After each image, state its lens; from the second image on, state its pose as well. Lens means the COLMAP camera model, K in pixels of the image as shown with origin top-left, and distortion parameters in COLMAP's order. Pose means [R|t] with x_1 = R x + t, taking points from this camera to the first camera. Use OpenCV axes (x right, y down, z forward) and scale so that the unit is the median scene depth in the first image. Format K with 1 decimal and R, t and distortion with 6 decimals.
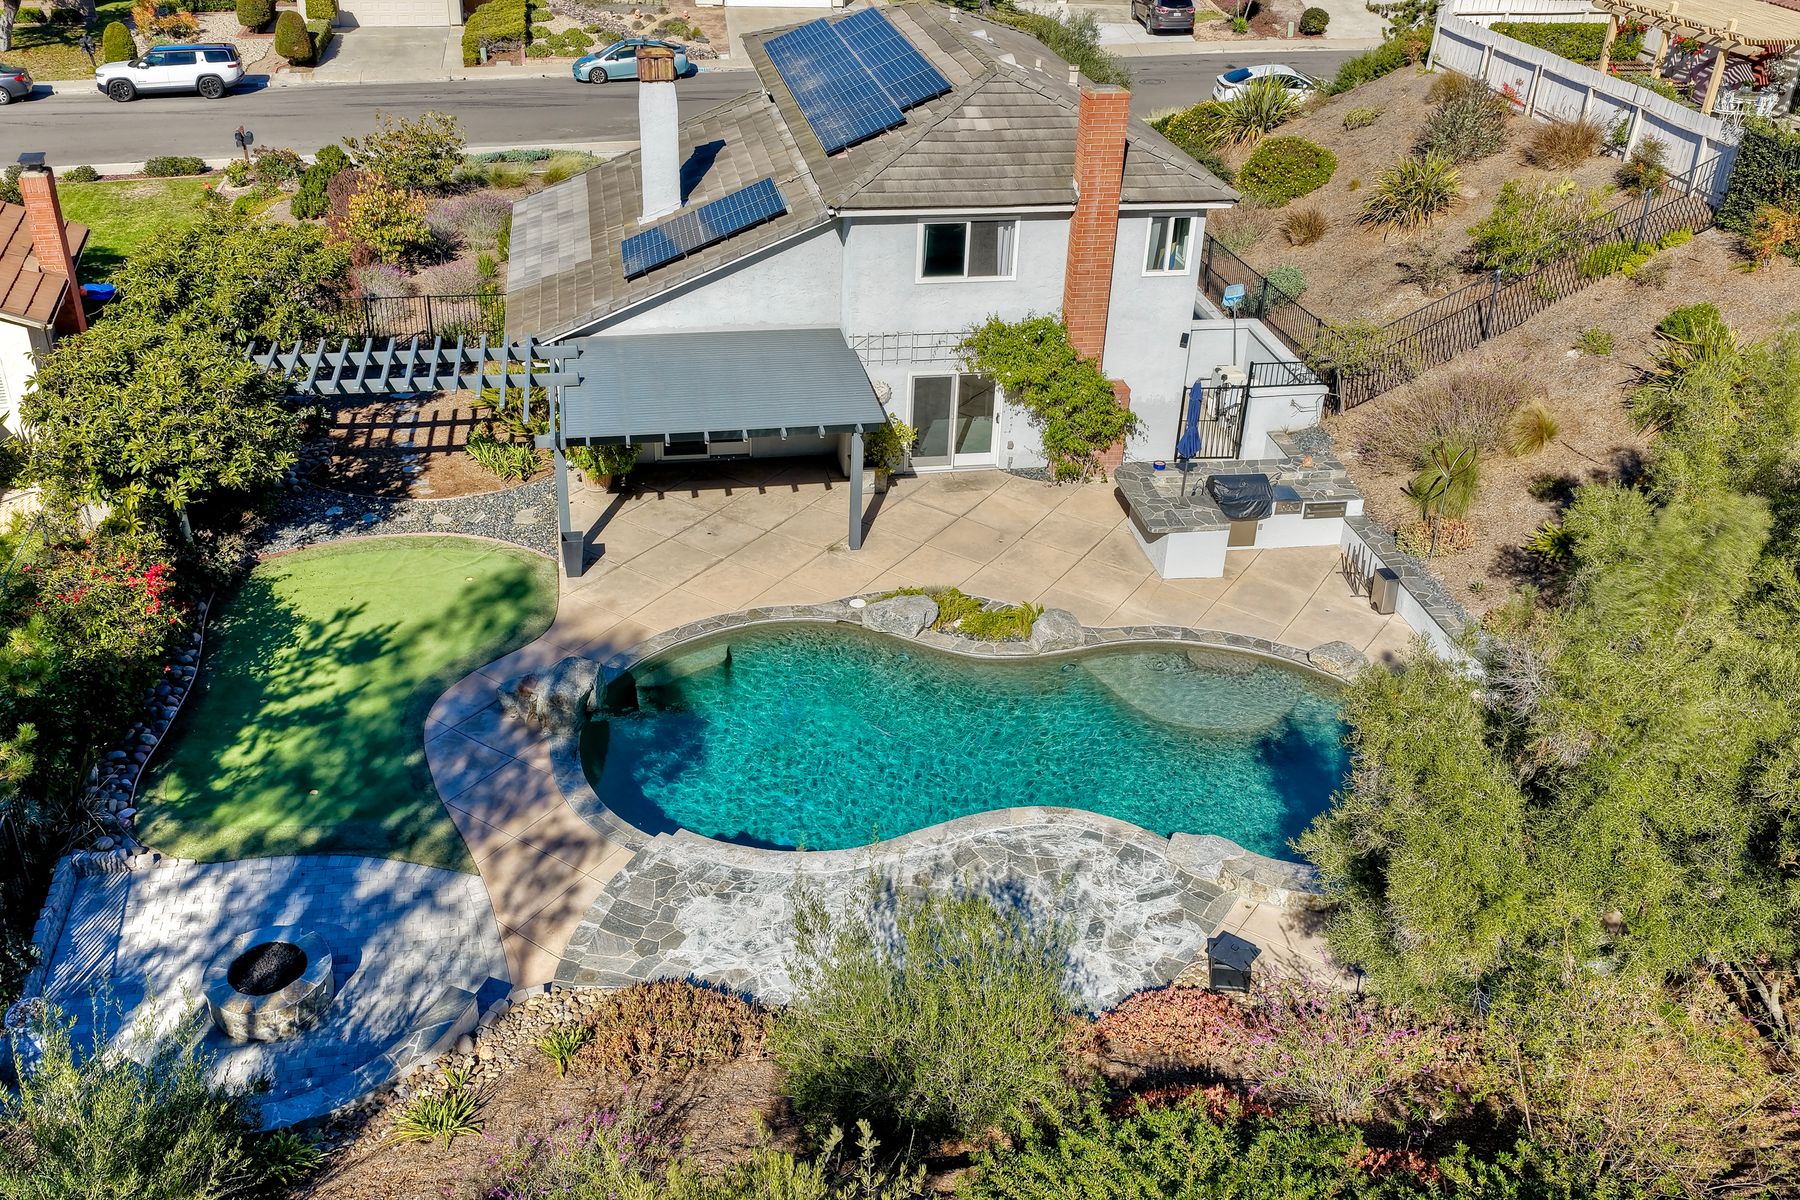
lens RADIAL K [[1622.0, 0, 865.4], [0, 1622.0, 497.6], [0, 0, 1]] dist [-0.000230, 0.016988]
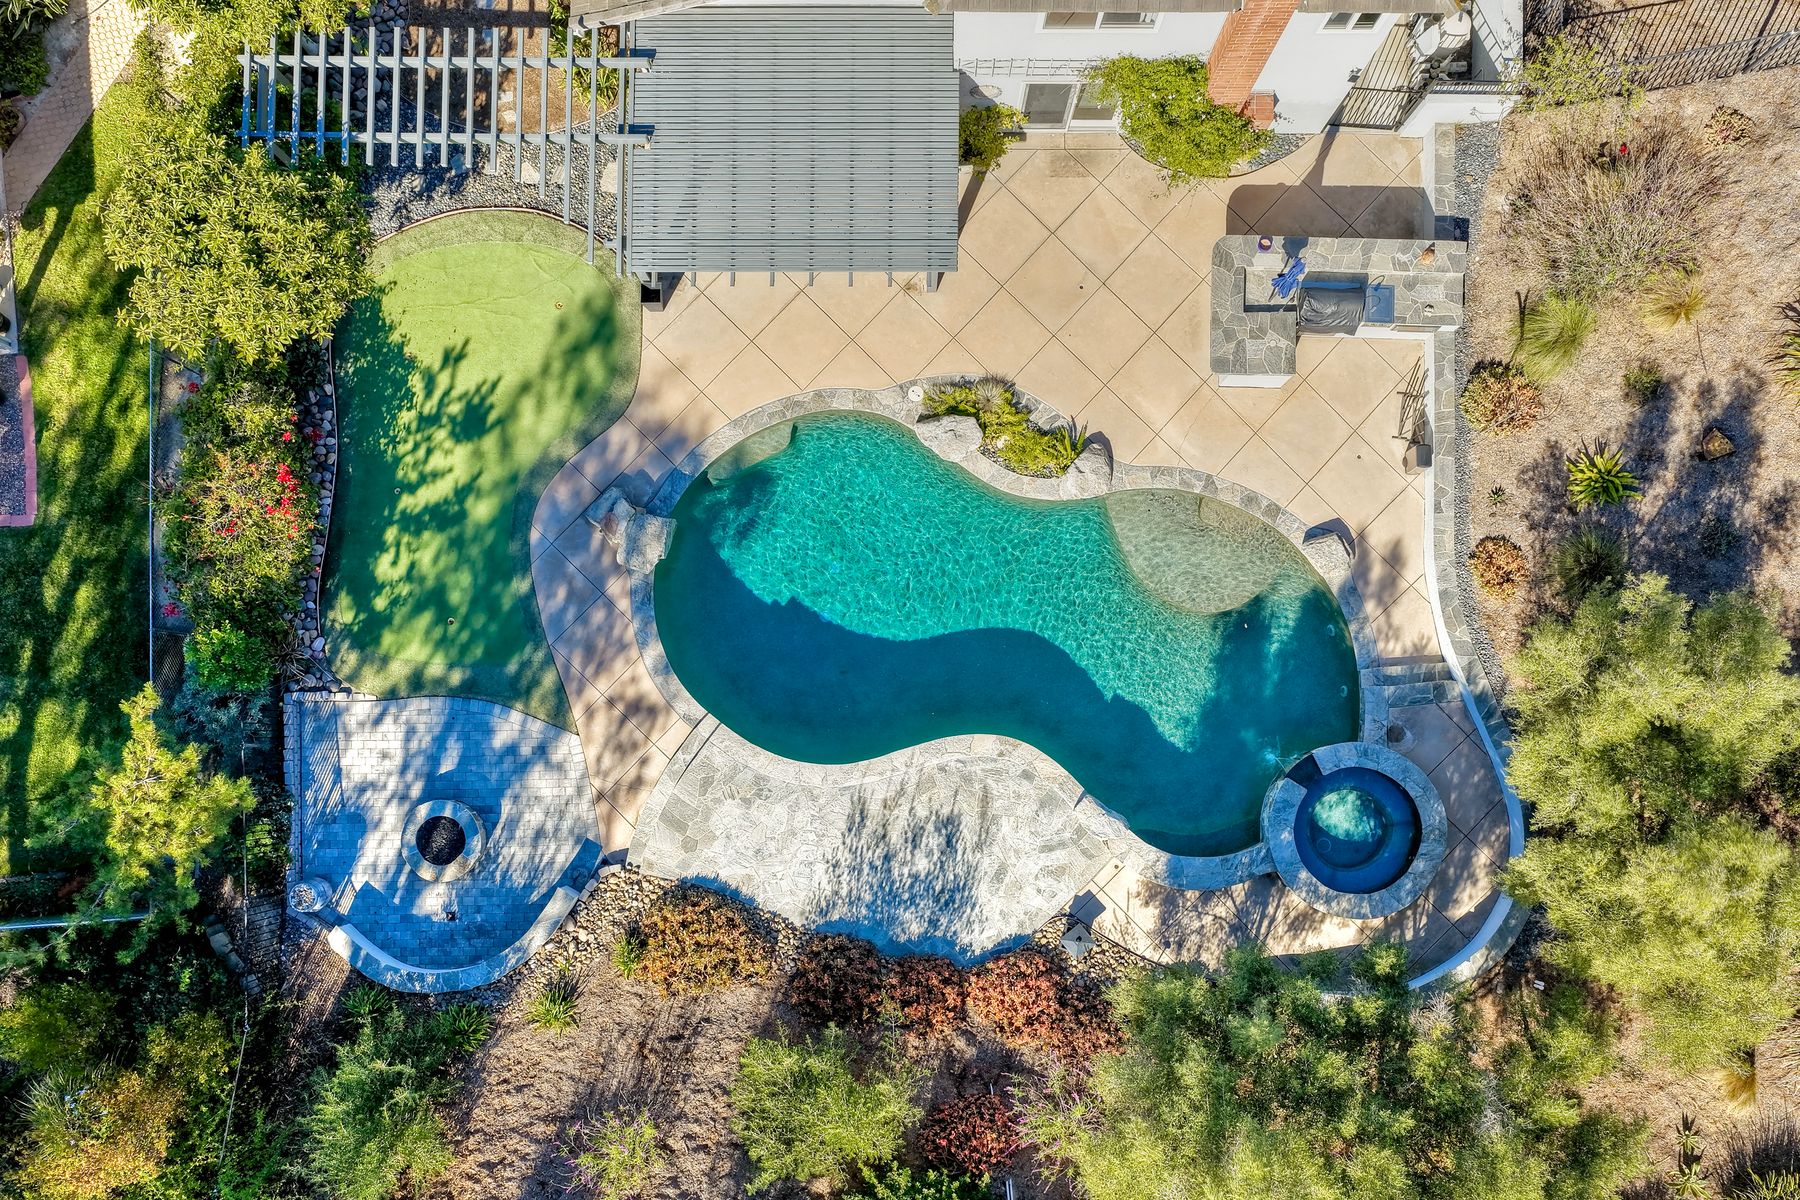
lens RADIAL K [[1507.3, 0, 898.5], [0, 1507.3, 642.5], [0, 0, 1]] dist [-0.011635, 0.032004]
pose [[0.983619, 0.174453, -0.045391, 0.059404], [-0.047015, 0.491369, 0.869681, -0.740996], [0.174023, -0.853301, 0.491522, 0.383783]]
